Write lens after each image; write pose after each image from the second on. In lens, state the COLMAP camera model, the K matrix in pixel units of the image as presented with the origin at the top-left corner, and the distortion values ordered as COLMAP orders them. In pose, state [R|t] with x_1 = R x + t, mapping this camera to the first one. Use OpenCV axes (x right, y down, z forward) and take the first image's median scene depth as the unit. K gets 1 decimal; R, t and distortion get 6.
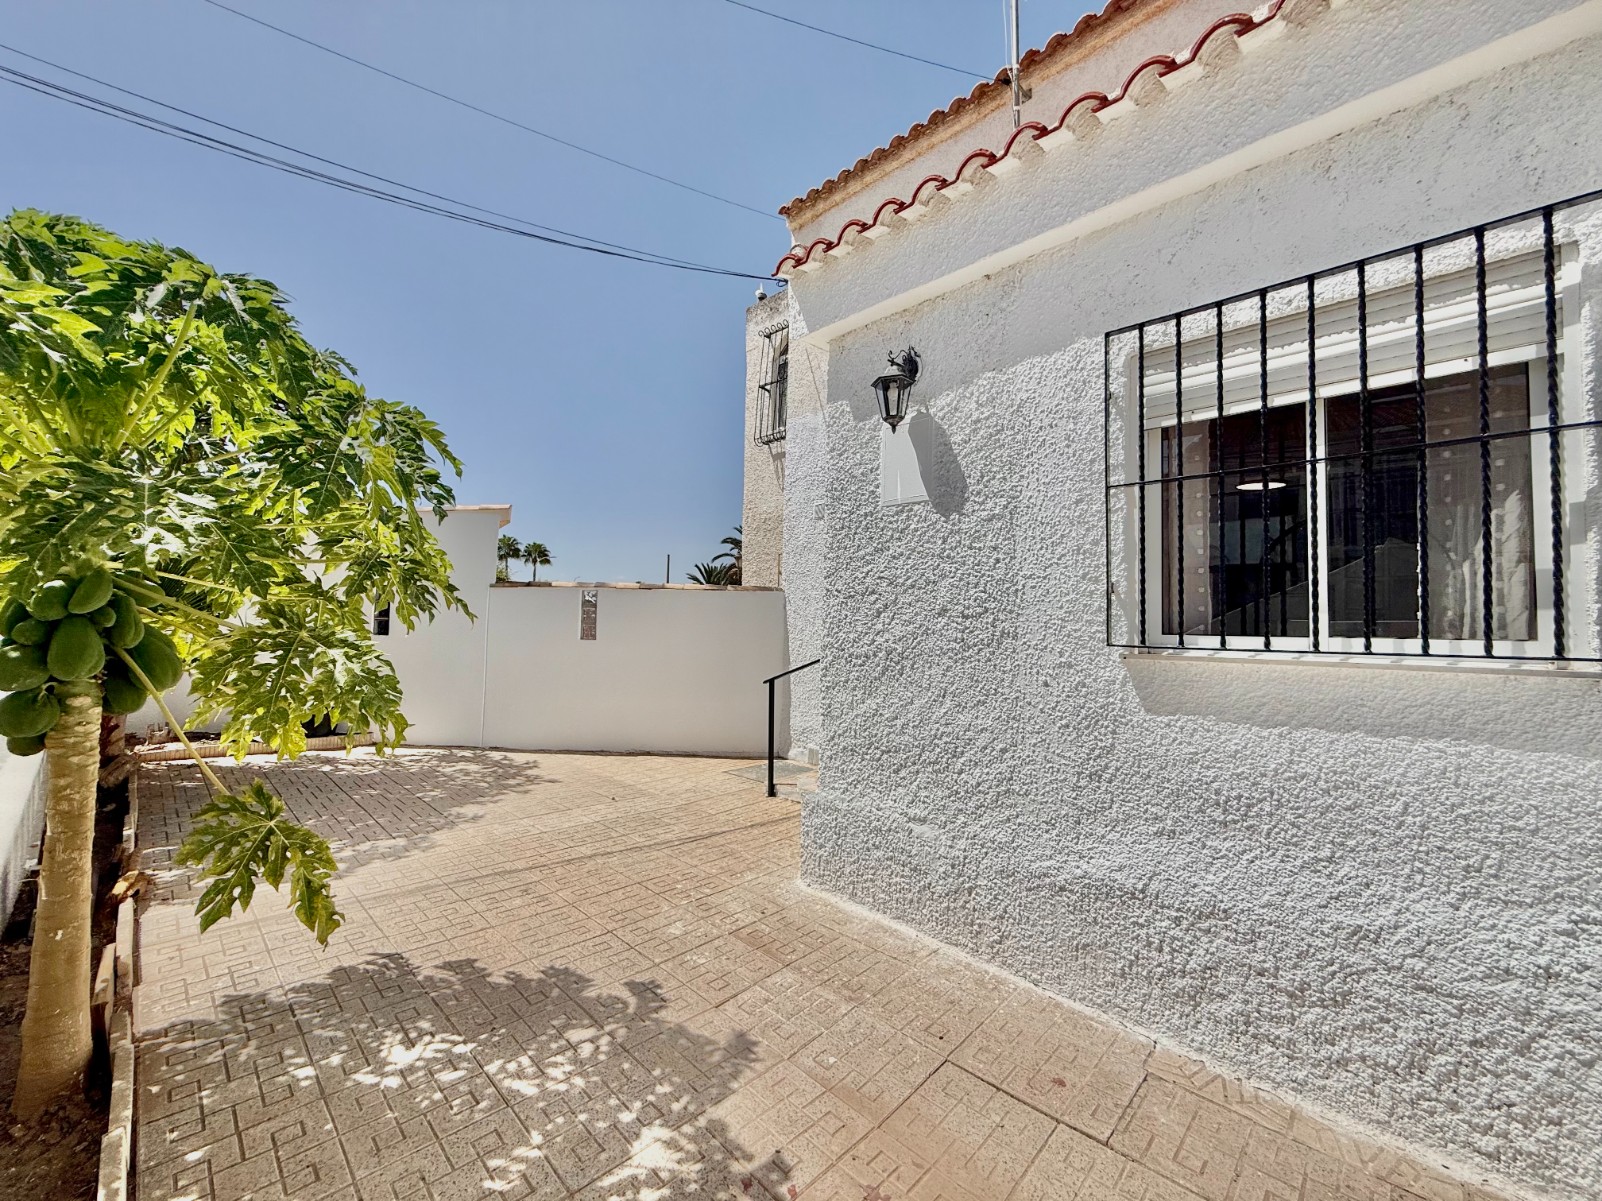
lens RADIAL K [[639.4, 0, 793.5], [0, 639.4, 598.5], [0, 0, 1]] dist [0.000243, 0.000100]
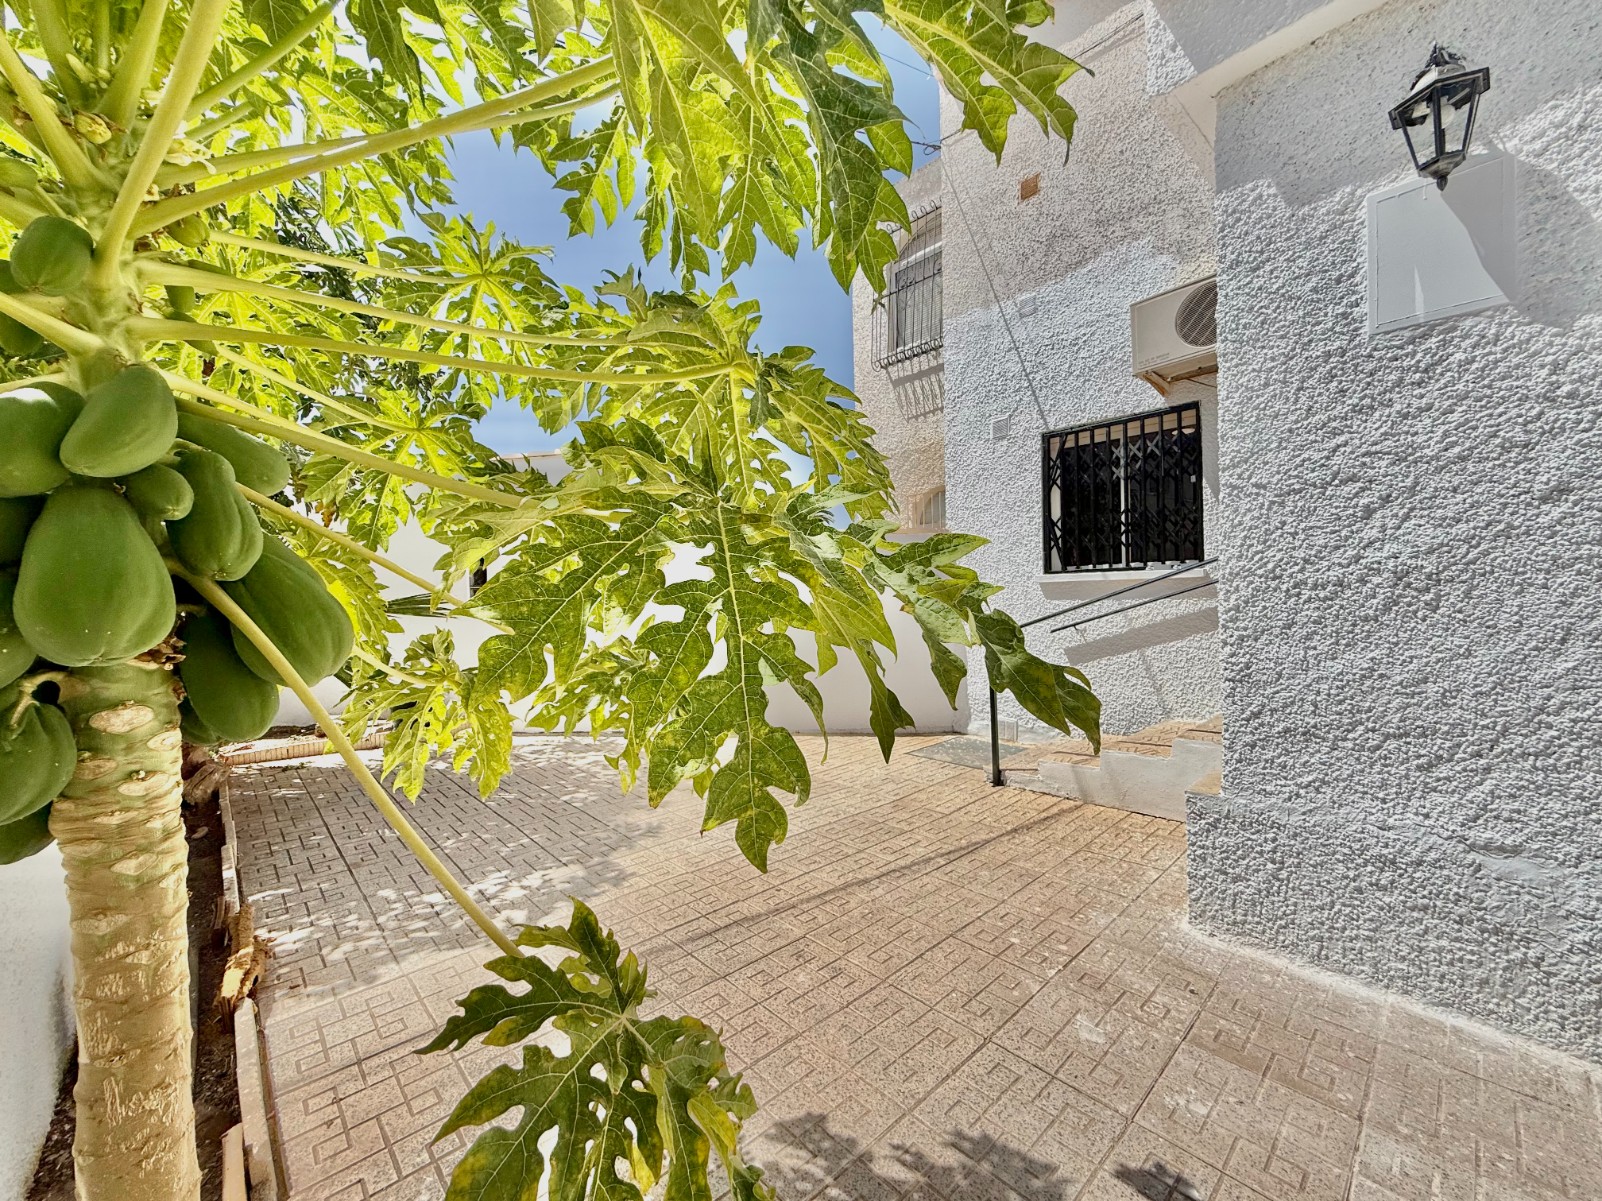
lens RADIAL K [[639.4, 0, 793.5], [0, 639.4, 598.5], [0, 0, 1]] dist [0.000243, 0.000100]
pose [[0.997692, -0.044321, -0.051436, -0.365277], [0.046924, 0.997619, 0.050542, 0.045910], [0.049073, -0.052839, 0.997397, 0.338110]]
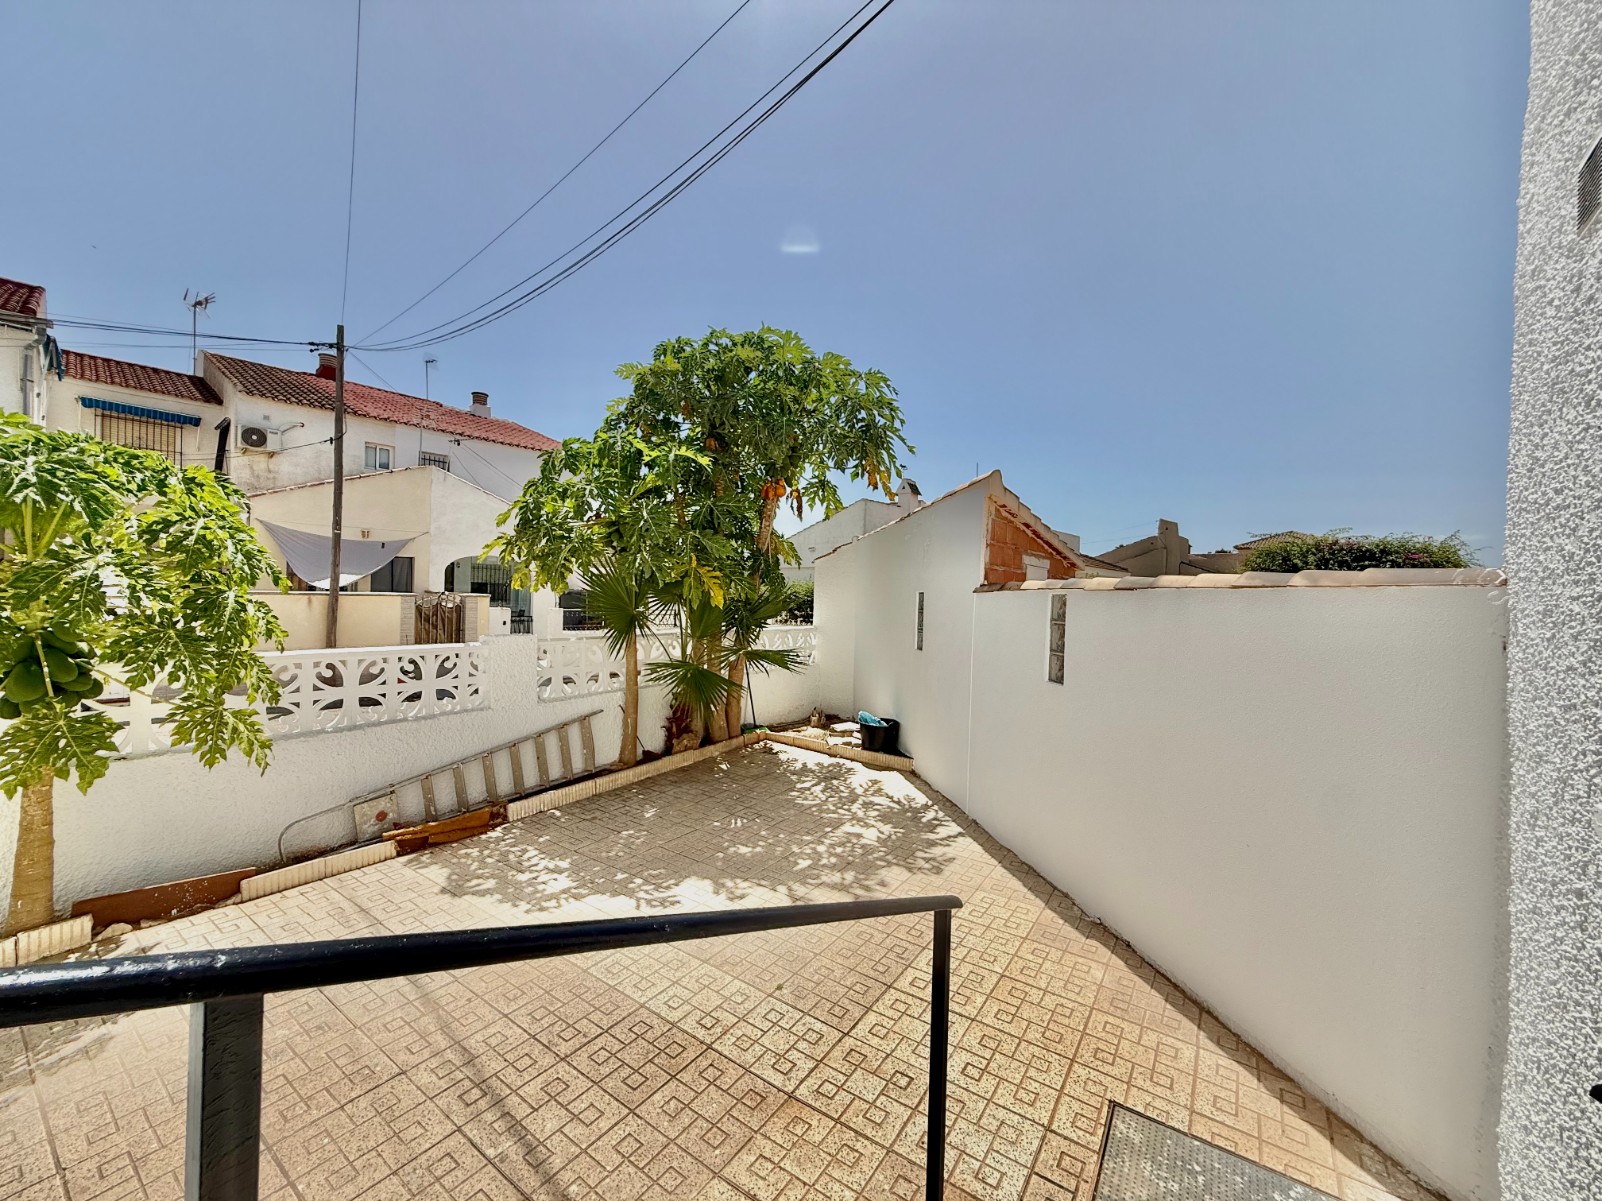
lens RADIAL K [[633.3, 0, 793.8], [0, 633.3, 604.8], [0, 0, 1]] dist [0.000172, -0.000560]
pose [[0.161578, -0.004154, -0.986851, 0.377579], [0.021507, 0.999768, -0.000687, -0.015644], [0.986626, -0.021114, 0.161629, 1.396242]]
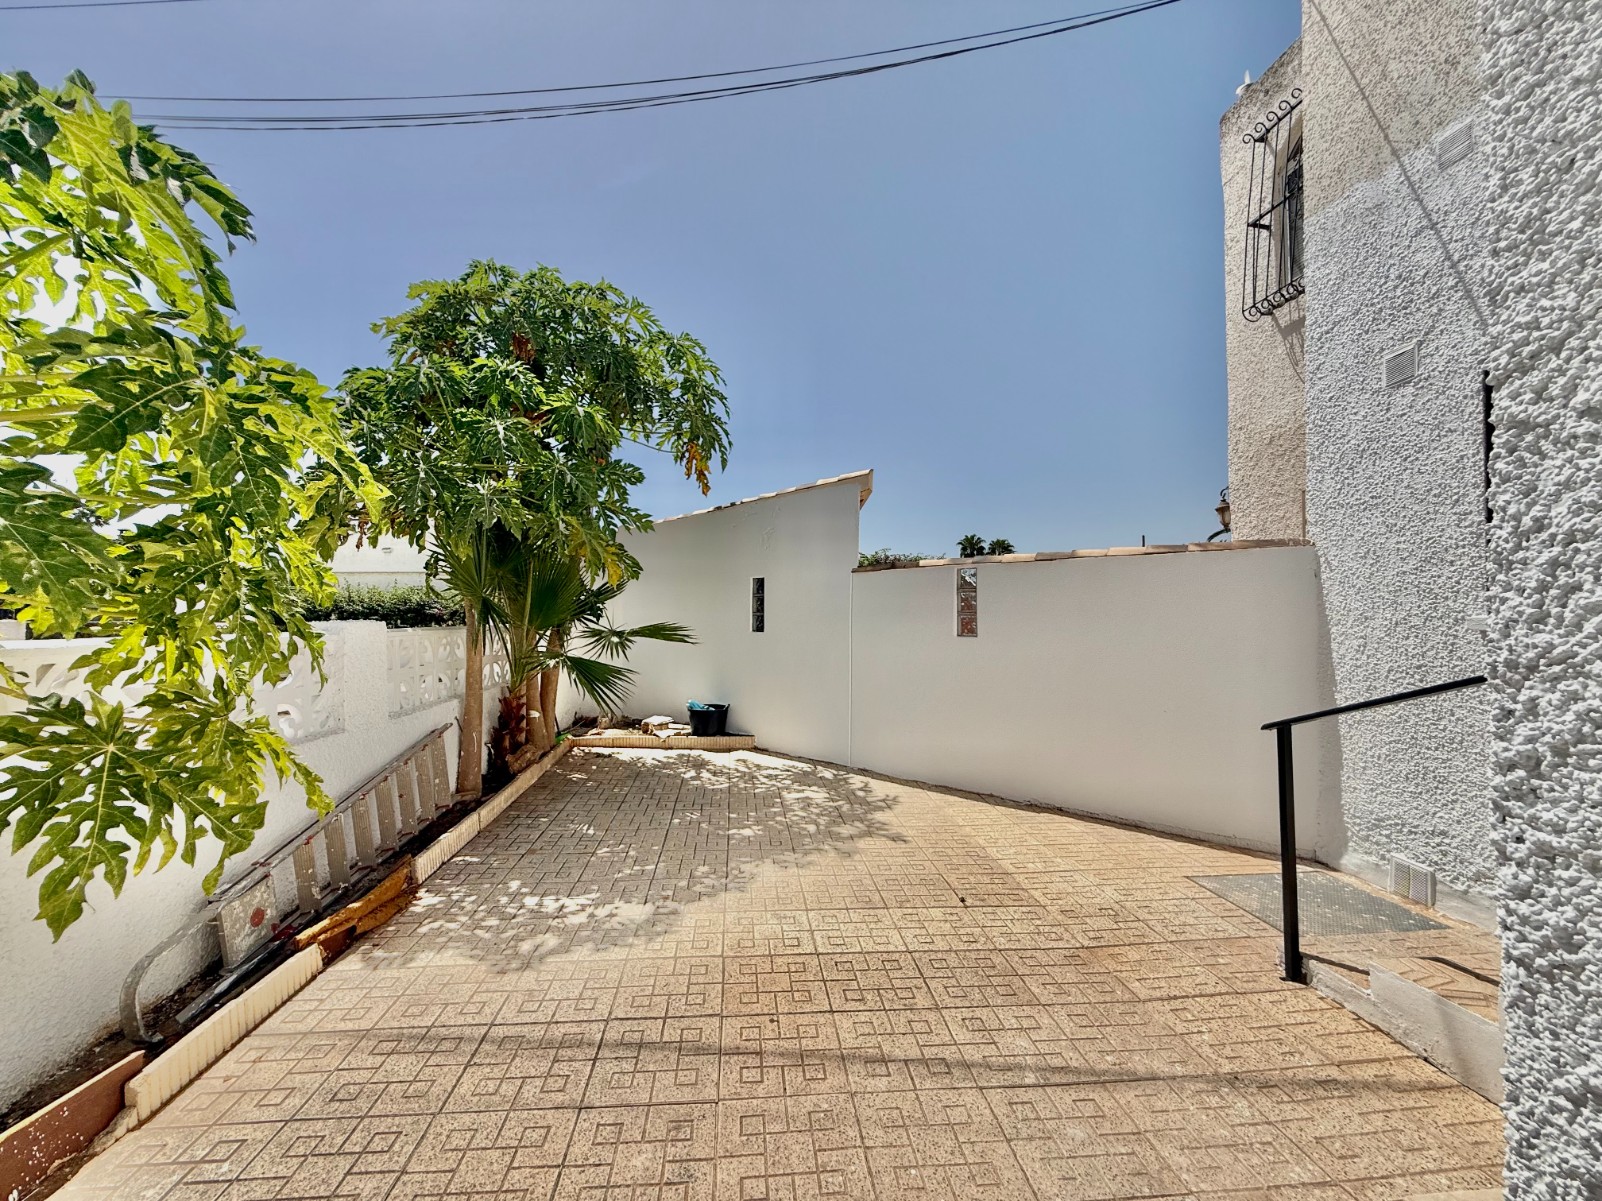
lens RADIAL K [[639.4, 0, 793.5], [0, 639.4, 598.5], [0, 0, 1]] dist [0.000243, 0.000100]
pose [[0.759473, -0.037691, -0.649446, 0.000297], [0.041275, 0.999101, -0.009715, 0.041407], [0.649228, -0.019428, 0.760345, 0.661484]]
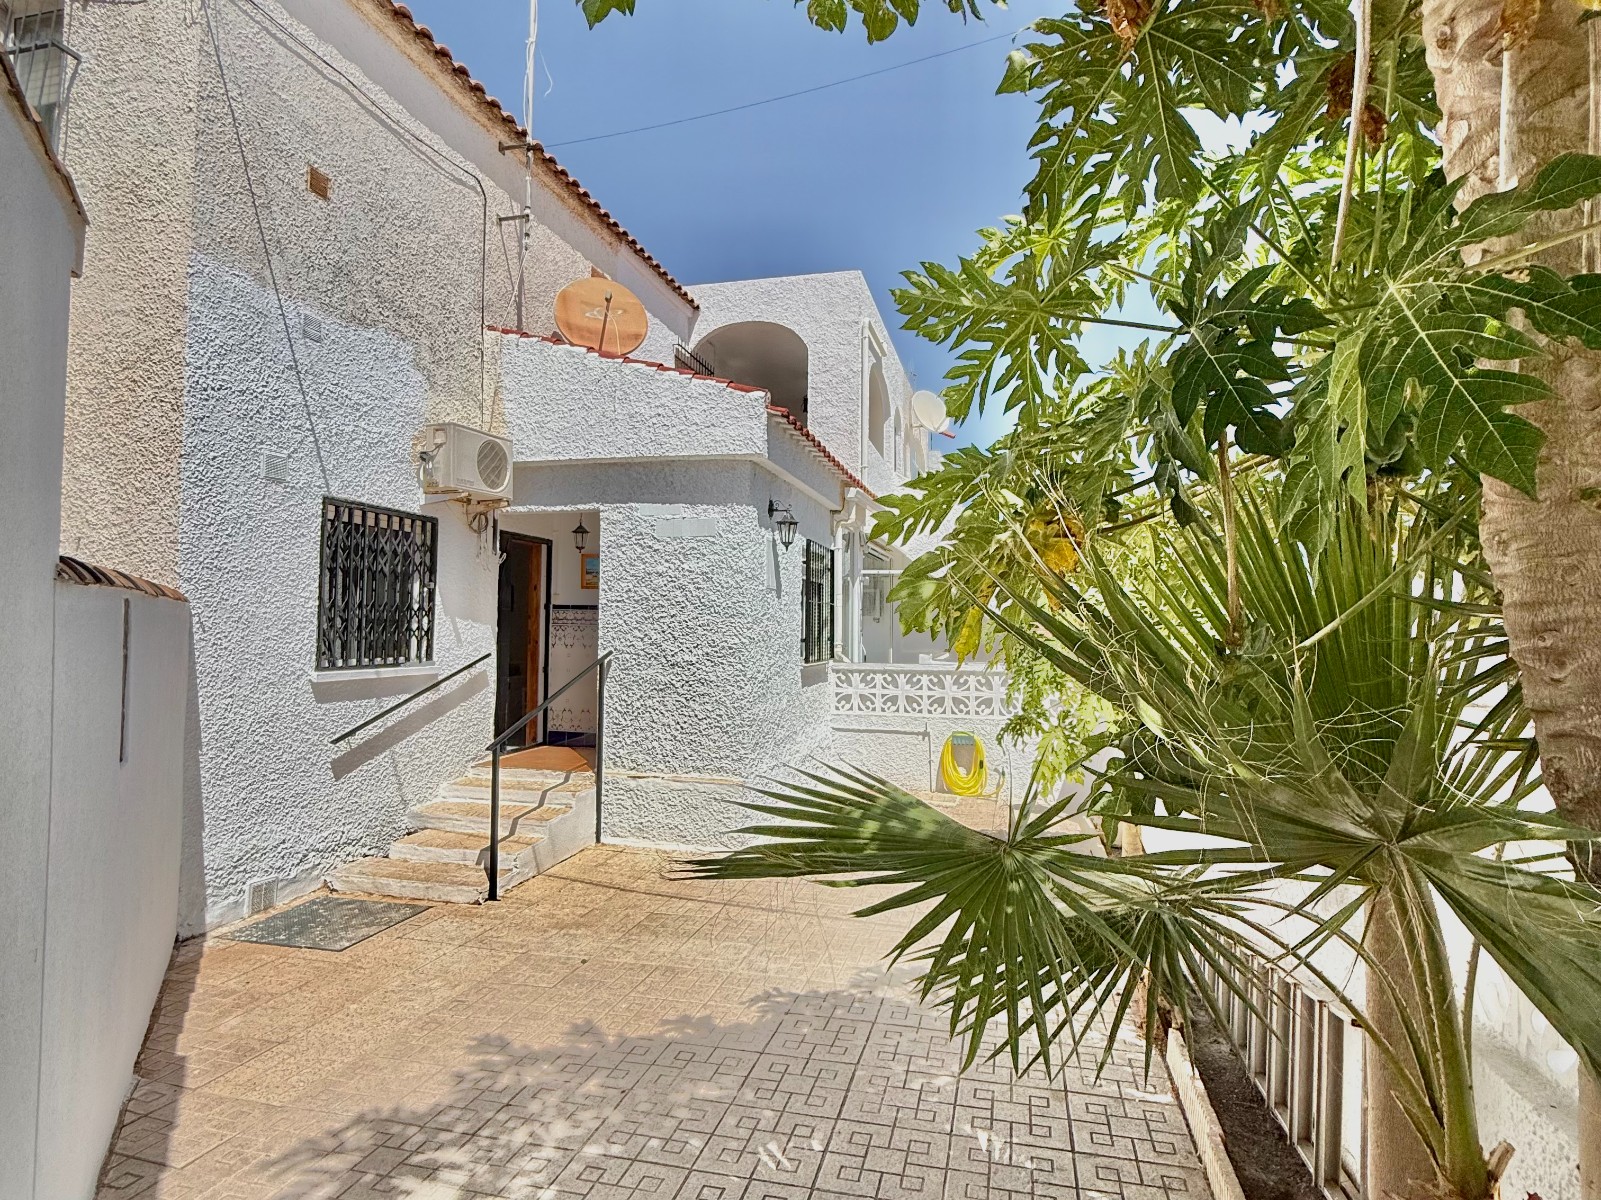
lens RADIAL K [[845.8, 0, 803.8], [0, 845.8, 599.6], [0, 0, 1]] dist [-0.002246, 0.000672]
pose [[-0.504047, 0.005996, 0.863655, -1.666248], [-0.056725, 0.997587, -0.040032, -0.029941], [-0.861811, -0.069169, -0.502491, 1.882388]]
